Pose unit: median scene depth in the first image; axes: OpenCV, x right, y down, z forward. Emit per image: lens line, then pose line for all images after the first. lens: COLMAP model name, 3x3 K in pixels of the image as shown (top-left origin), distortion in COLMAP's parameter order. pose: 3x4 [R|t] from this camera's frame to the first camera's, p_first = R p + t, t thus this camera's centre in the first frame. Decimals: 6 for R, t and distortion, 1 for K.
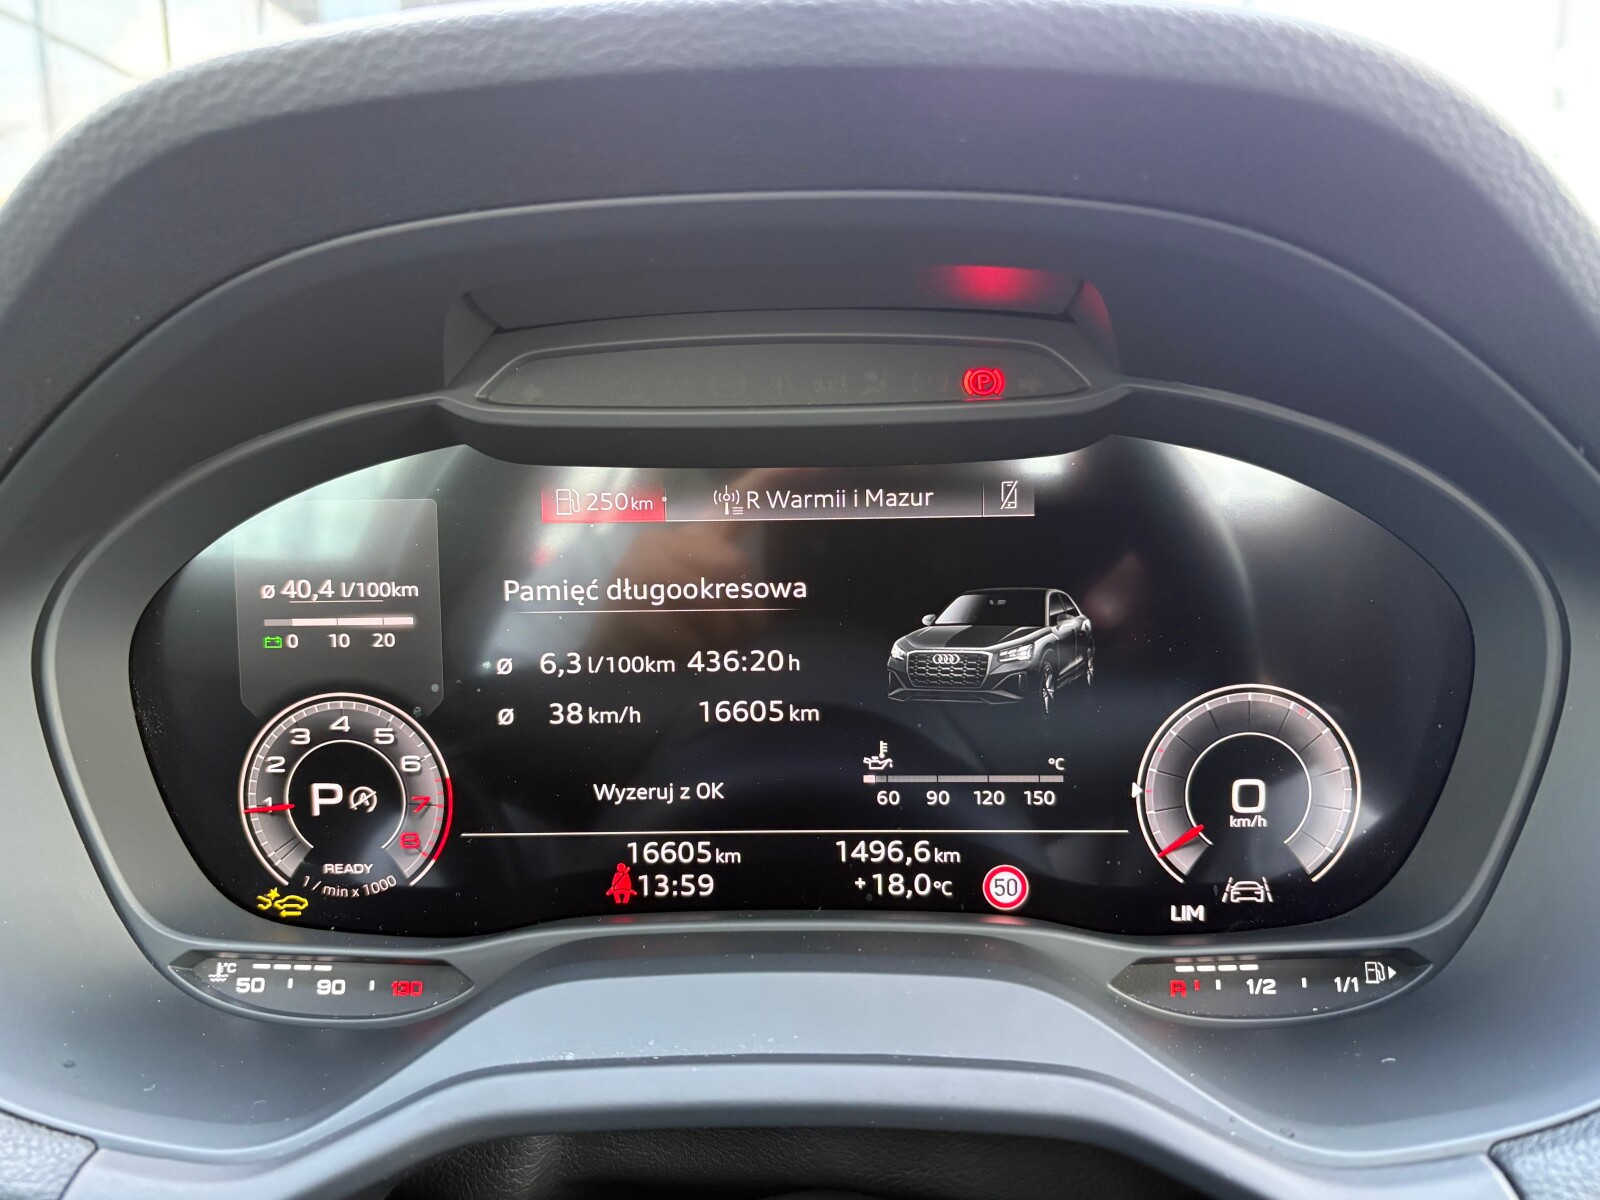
lens RADIAL K [[1261.6, 0, 801.6], [0, 1261.6, 606.3], [0, 0, 1]] dist [-0.001816, 0.002780]
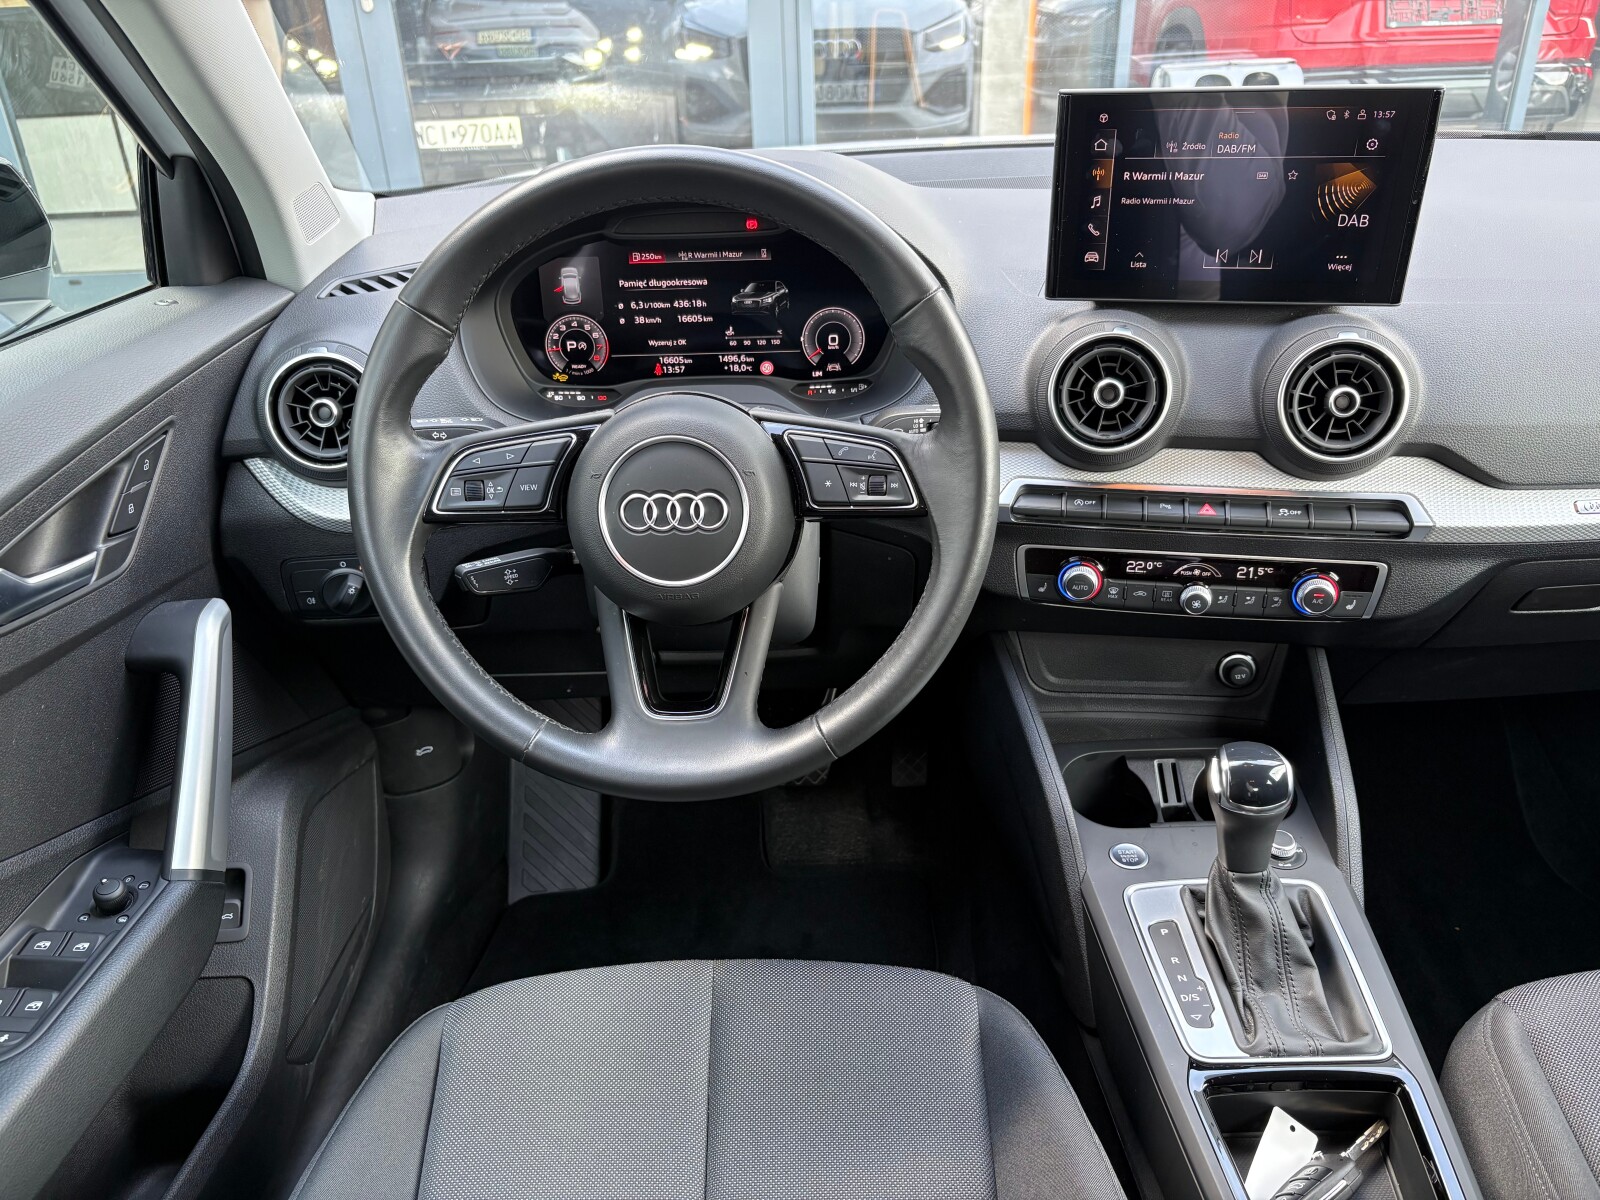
lens RADIAL K [[1239.1, 0, 804.5], [0, 1239.1, 605.5], [0, 0, 1]] dist [0.037700, -0.037036]
pose [[0.998960, -0.029450, 0.034818, 0.126340], [0.017025, 0.949157, 0.314343, -0.237955], [-0.042305, -0.313423, 0.948671, -2.528773]]
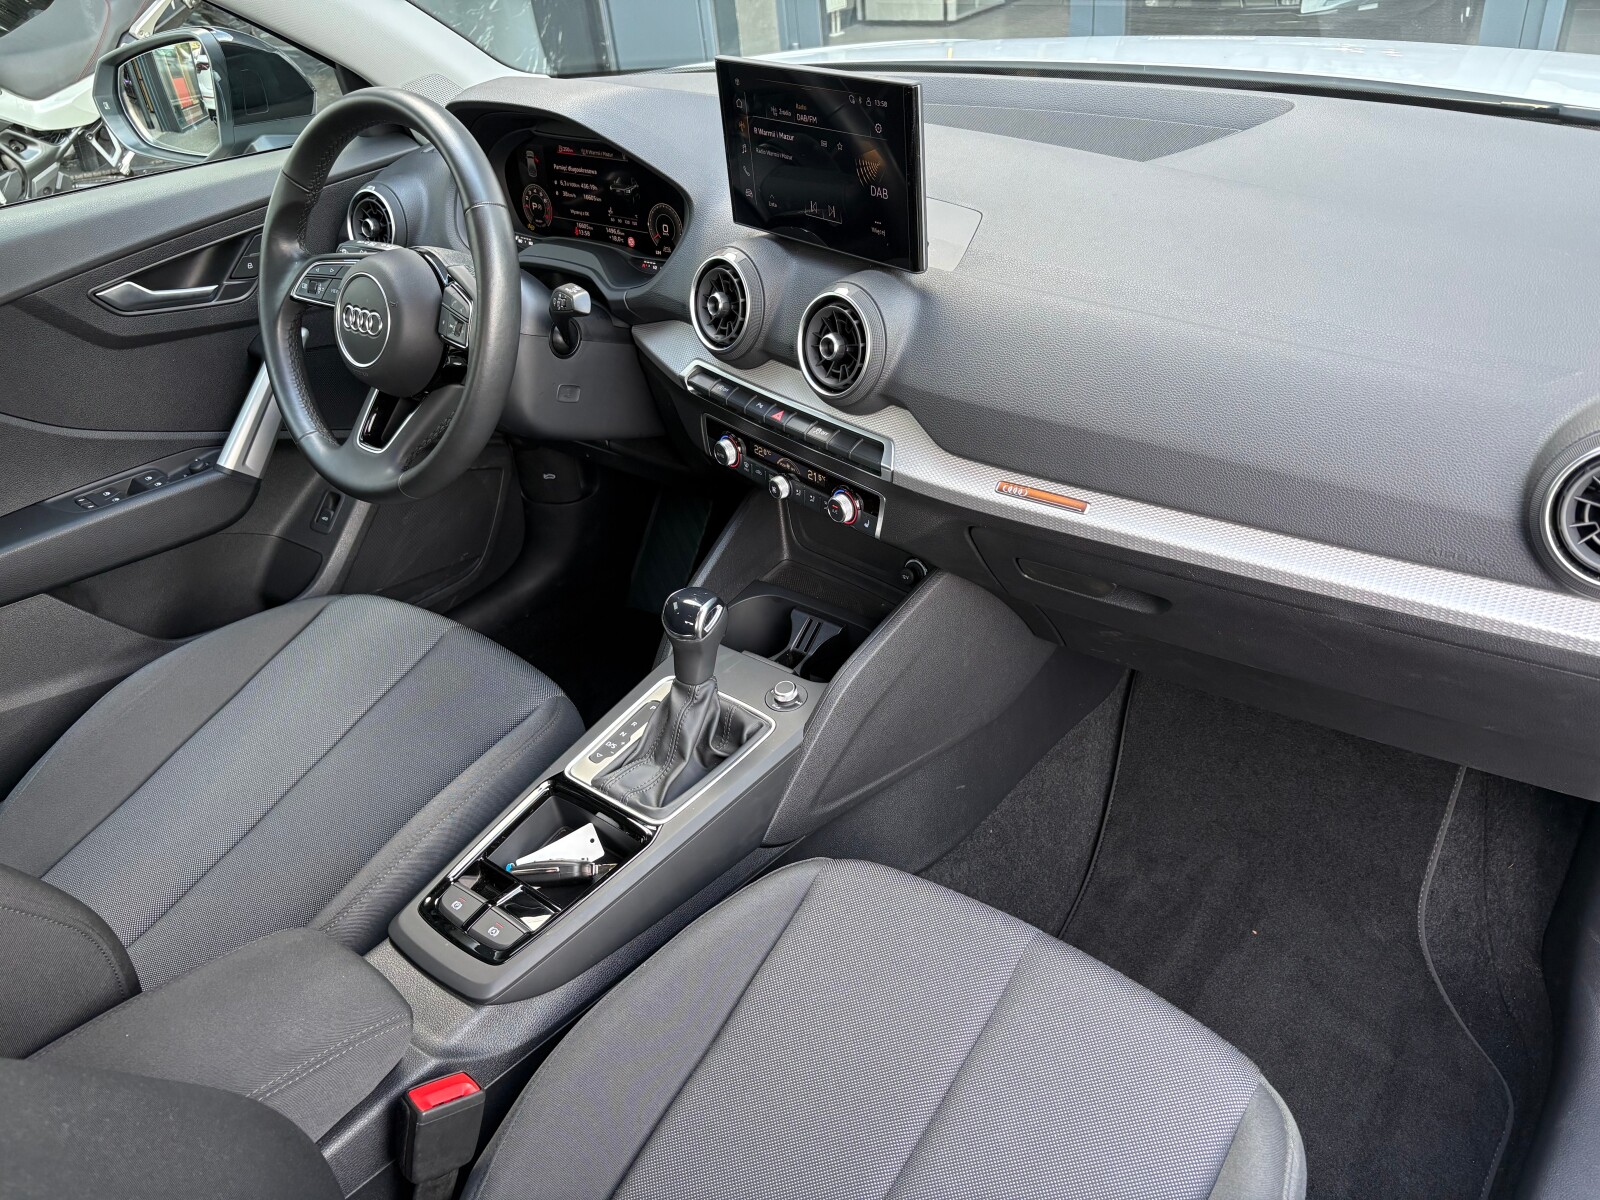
lens RADIAL K [[1239.1, 0, 789.0], [0, 1239.1, 606.5], [0, 0, 1]] dist [0.037700, -0.037036]
pose [[0.792294, 0.288225, -0.537770, 3.567825], [-0.022999, 0.894870, 0.445733, -0.656319], [0.609706, -0.340784, 0.715629, -2.480047]]
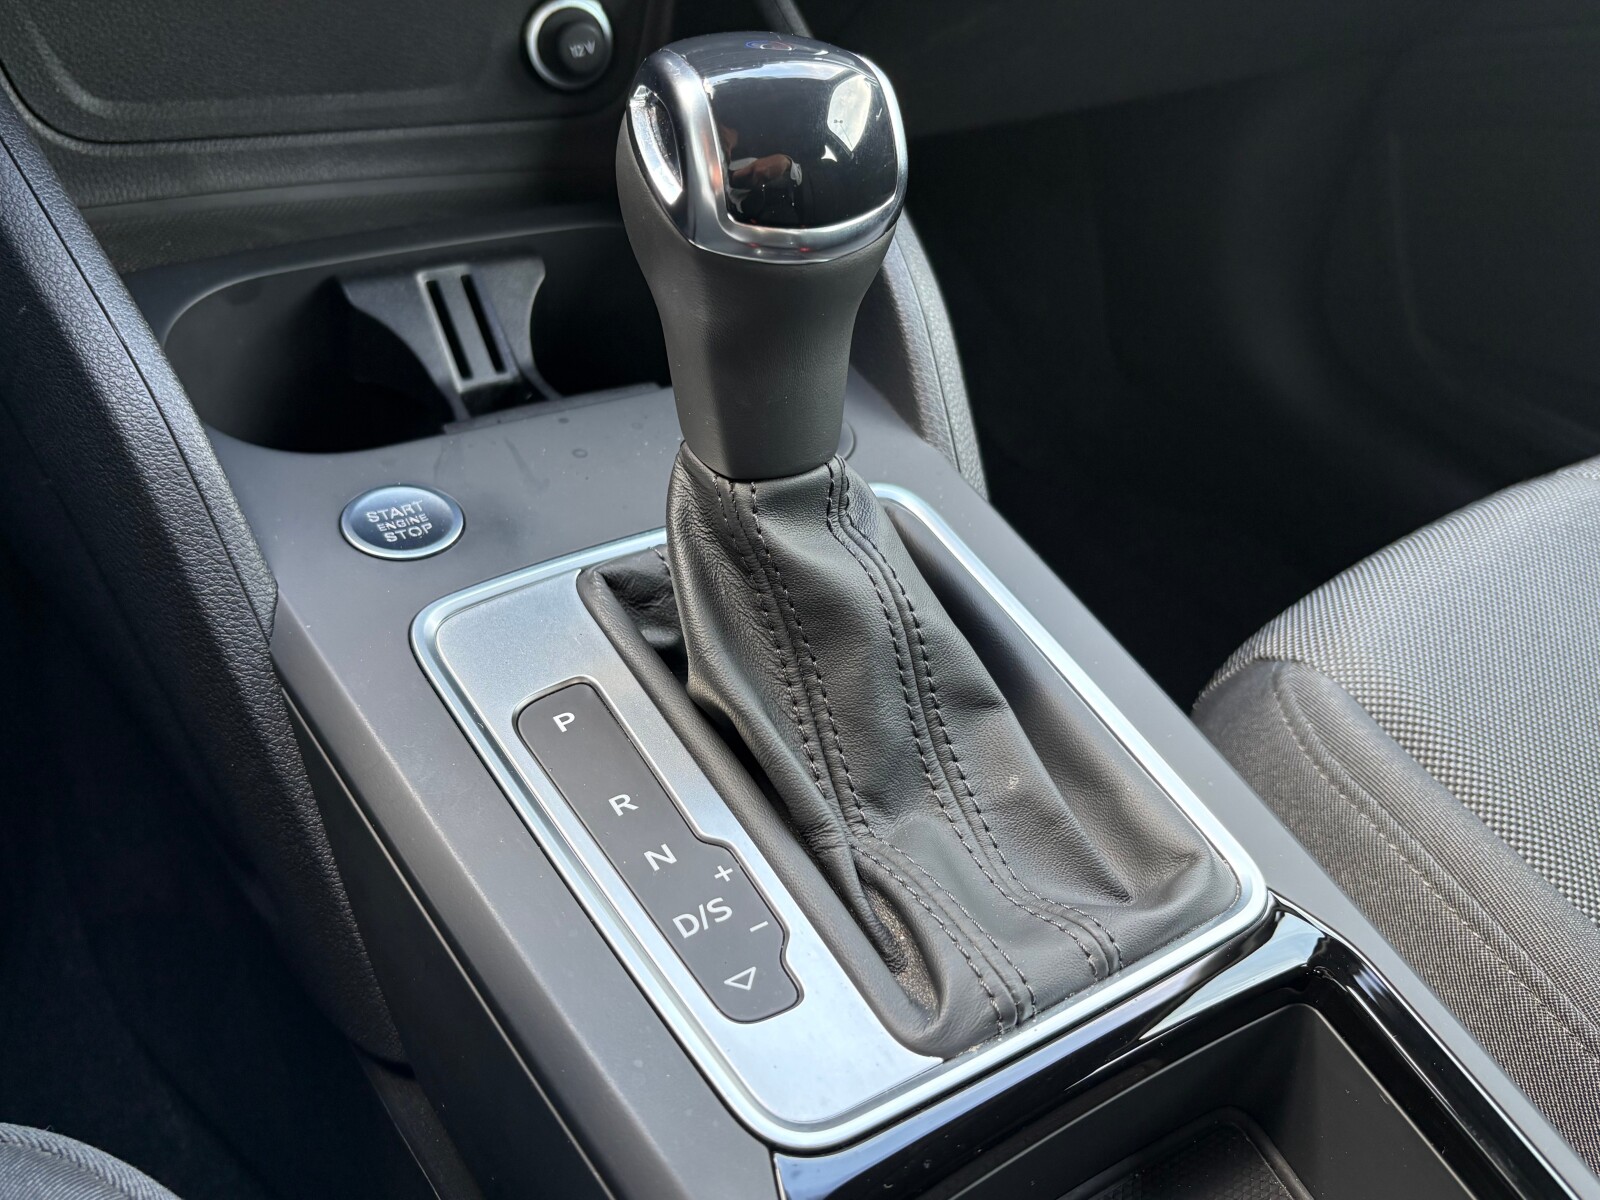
lens RADIAL K [[1412.4, 0, 803.1], [0, 1412.4, 595.9], [0, 0, 1]] dist [0.006997, -0.041308]
pose [[0.805776, -0.260725, 0.531741, 0.688726], [-0.044252, 0.868858, 0.493079, 0.873204], [-0.590565, -0.420842, 0.688567, -0.729862]]
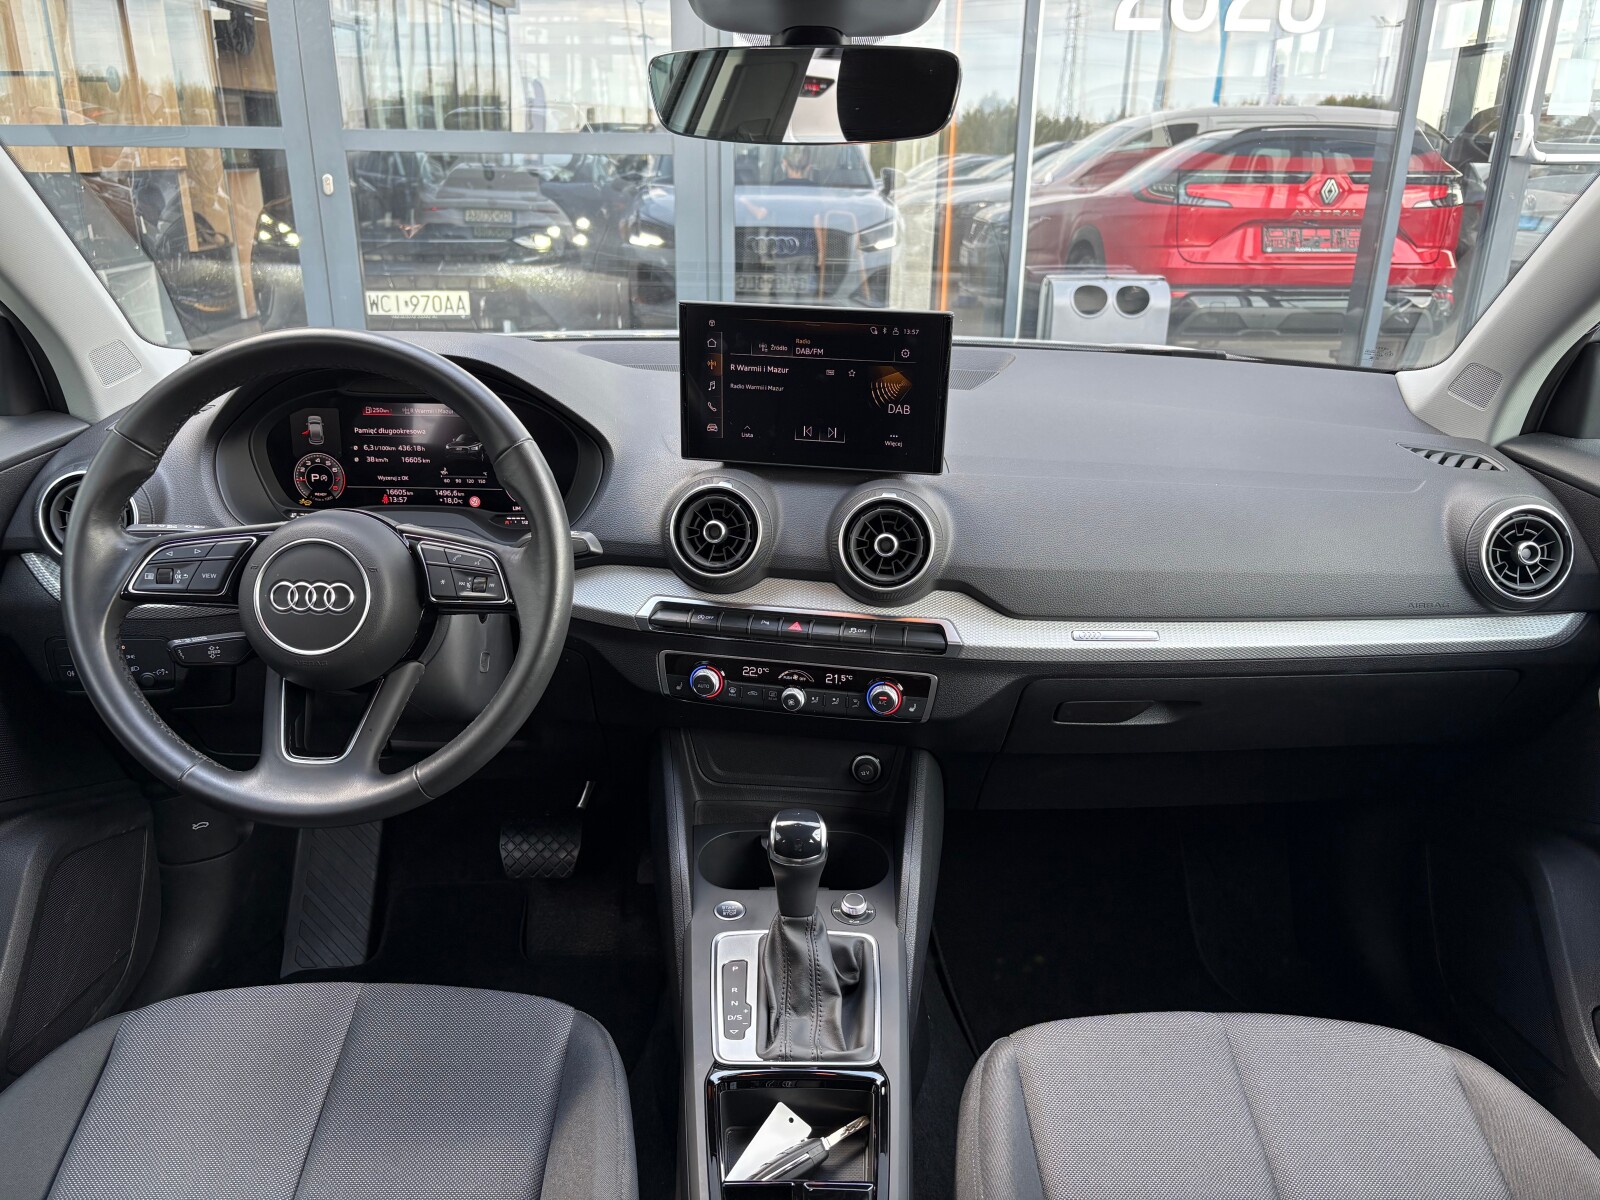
lens RADIAL K [[1239.1, 0, 802.1], [0, 1239.1, 599.9], [0, 0, 1]] dist [0.037700, -0.037036]
pose [[0.998275, 0.018504, 0.055720, 1.063065], [-0.028295, 0.983182, 0.180421, -0.253435], [-0.051445, -0.181686, 0.982010, -3.362244]]
